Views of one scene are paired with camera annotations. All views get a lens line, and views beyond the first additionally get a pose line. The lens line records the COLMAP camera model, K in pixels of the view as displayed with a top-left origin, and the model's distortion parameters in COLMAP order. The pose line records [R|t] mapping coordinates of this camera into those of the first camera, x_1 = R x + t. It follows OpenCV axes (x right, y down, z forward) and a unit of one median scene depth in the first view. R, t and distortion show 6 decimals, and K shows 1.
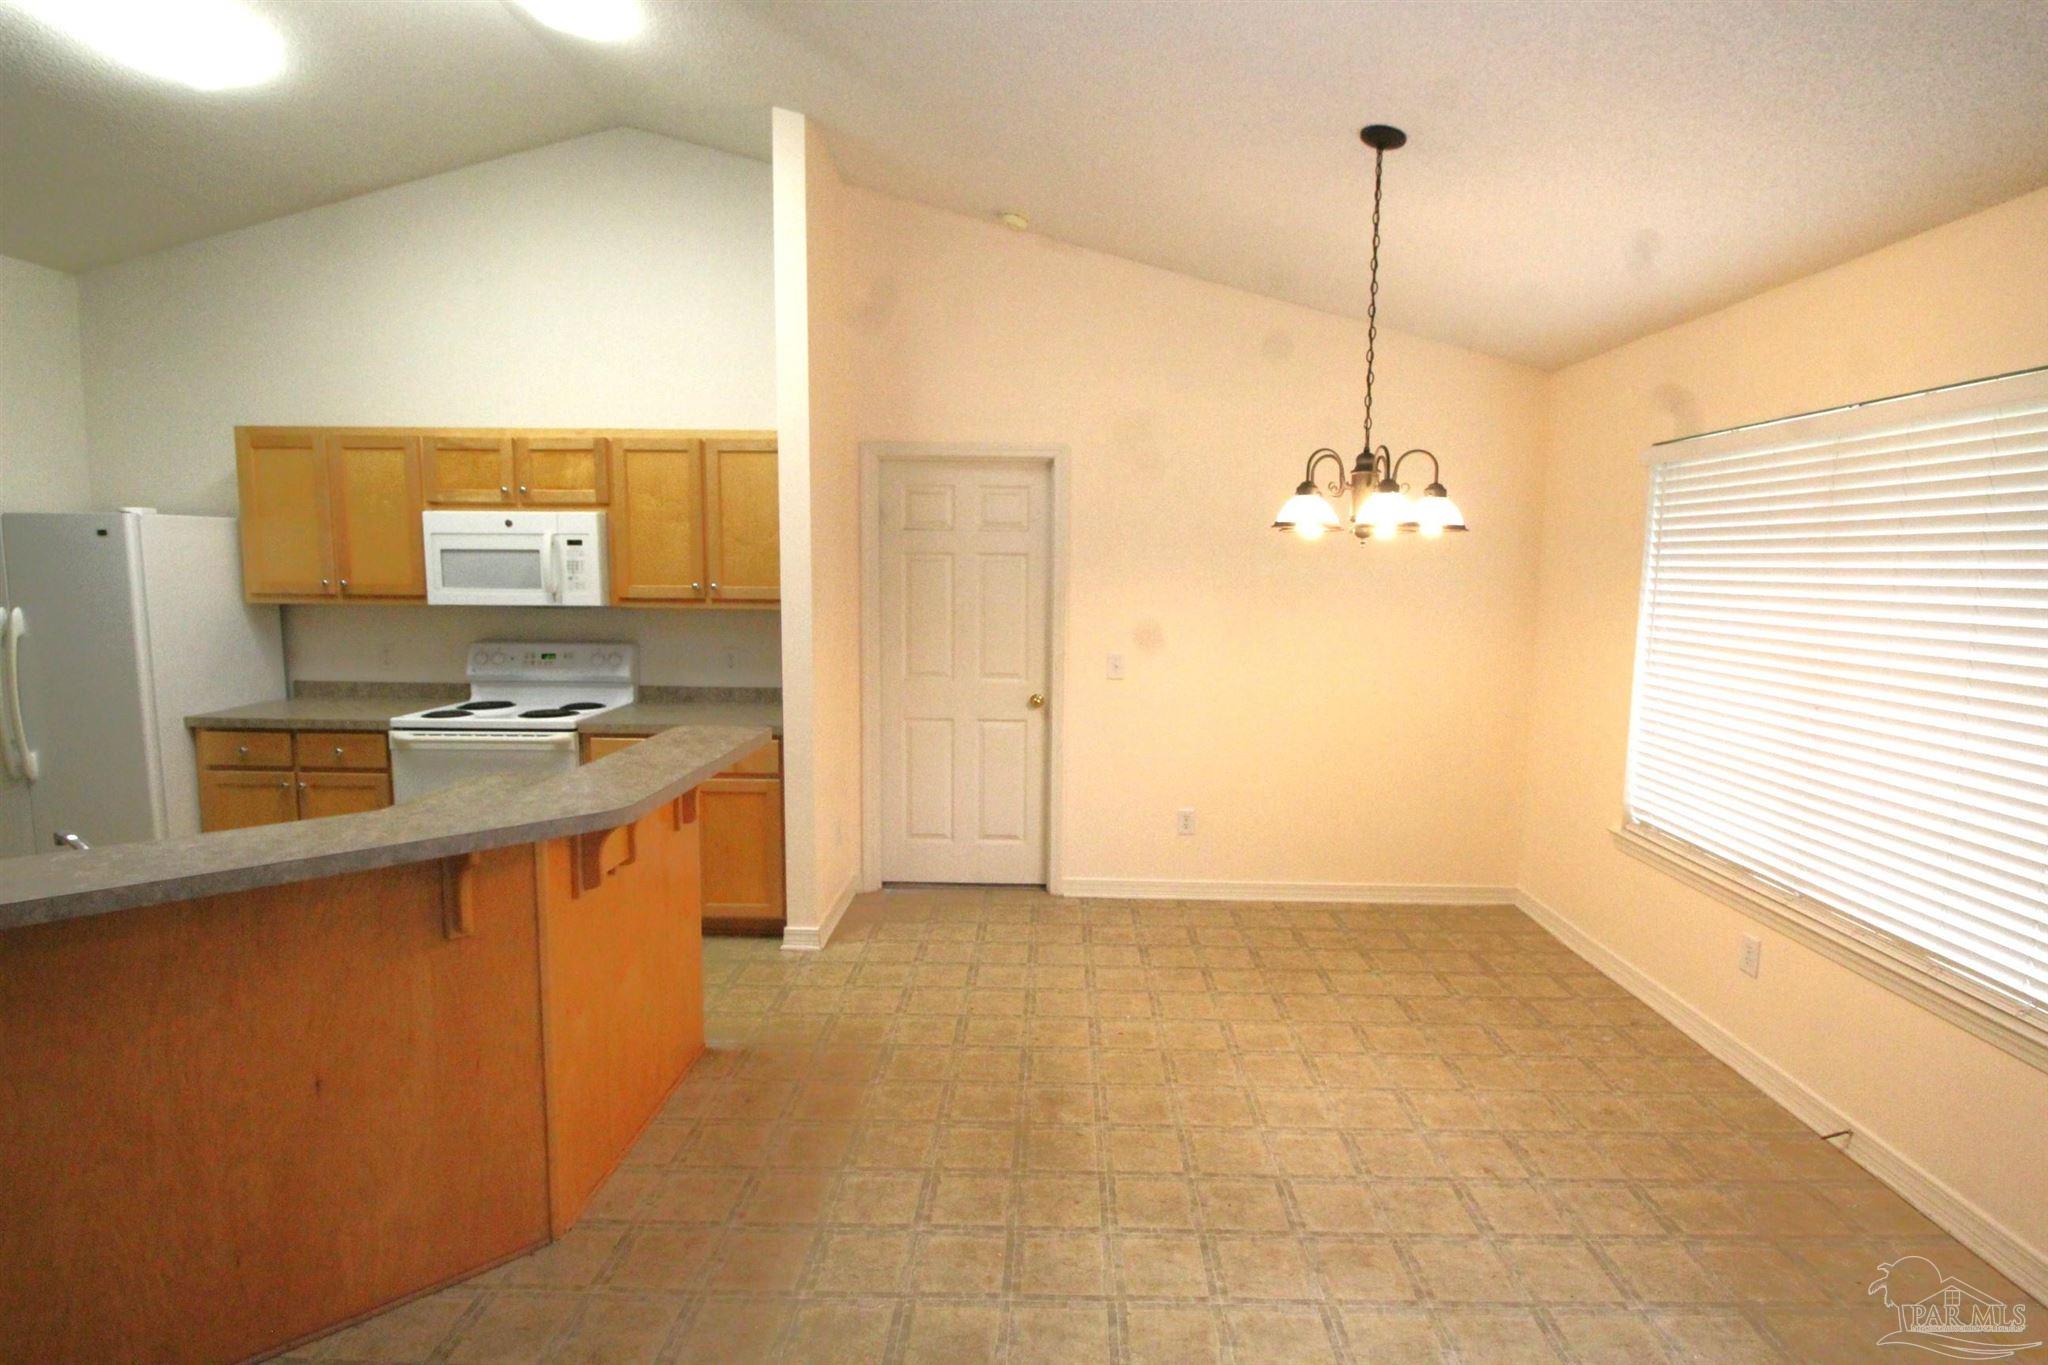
lens RADIAL K [[1044.7, 0, 1052.3], [0, 1044.7, 677.0], [0, 0, 1]] dist [0.005754, -0.012841]
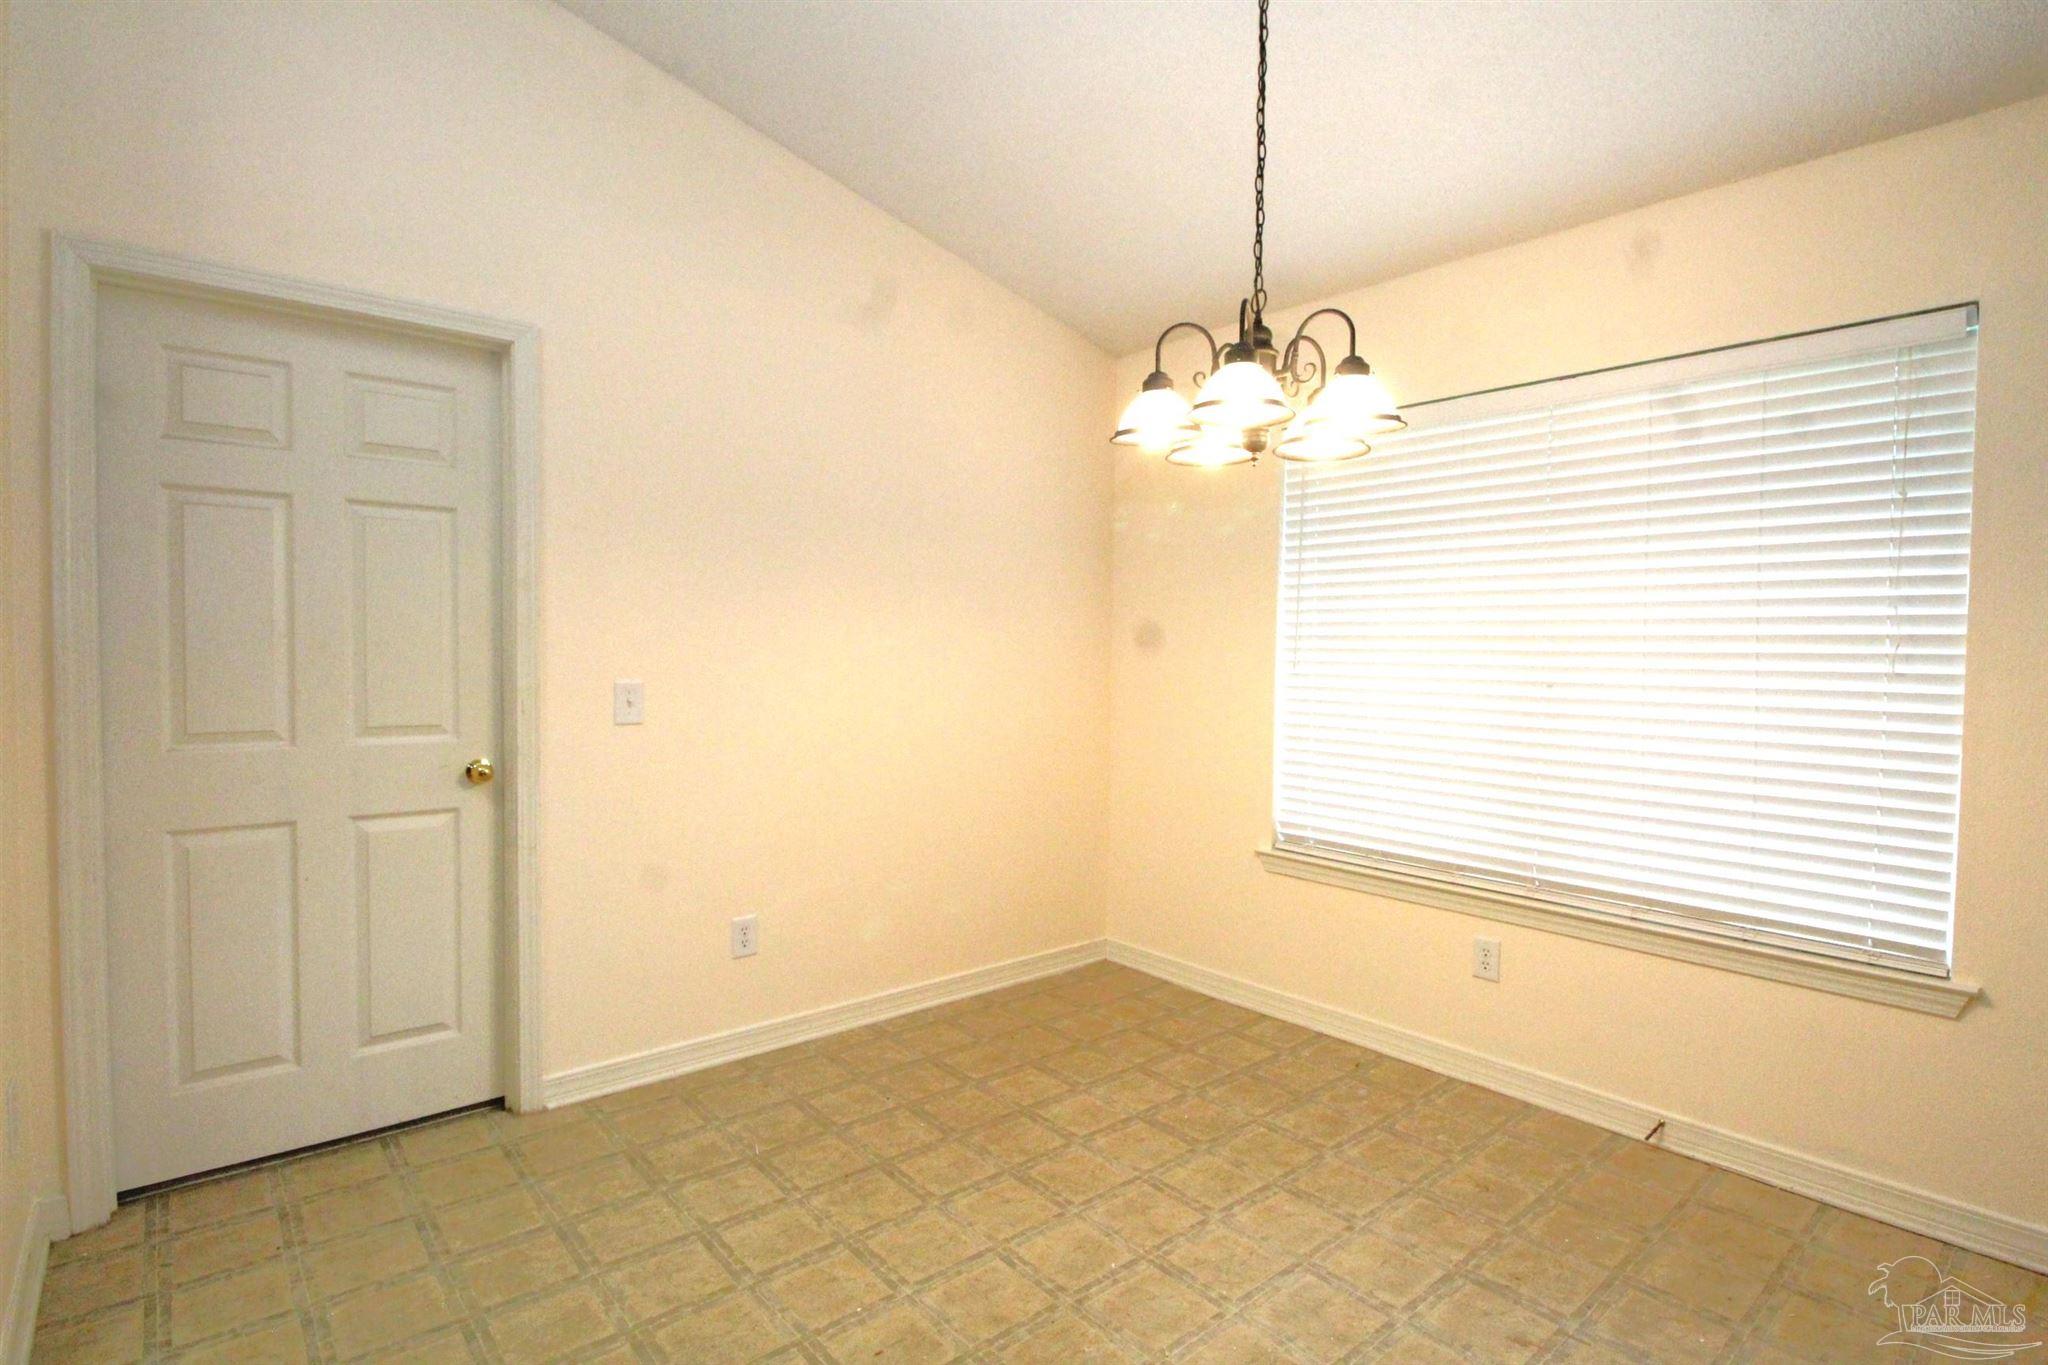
lens RADIAL K [[1008.1, 0, 1022.4], [0, 1008.1, 687.1], [0, 0, 1]] dist [0.003118, -0.010447]
pose [[0.740195, -0.029268, 0.671756, -0.174287], [0.072463, 0.996706, -0.036419, 0.020031], [-0.668477, 0.075635, 0.739877, 0.435357]]
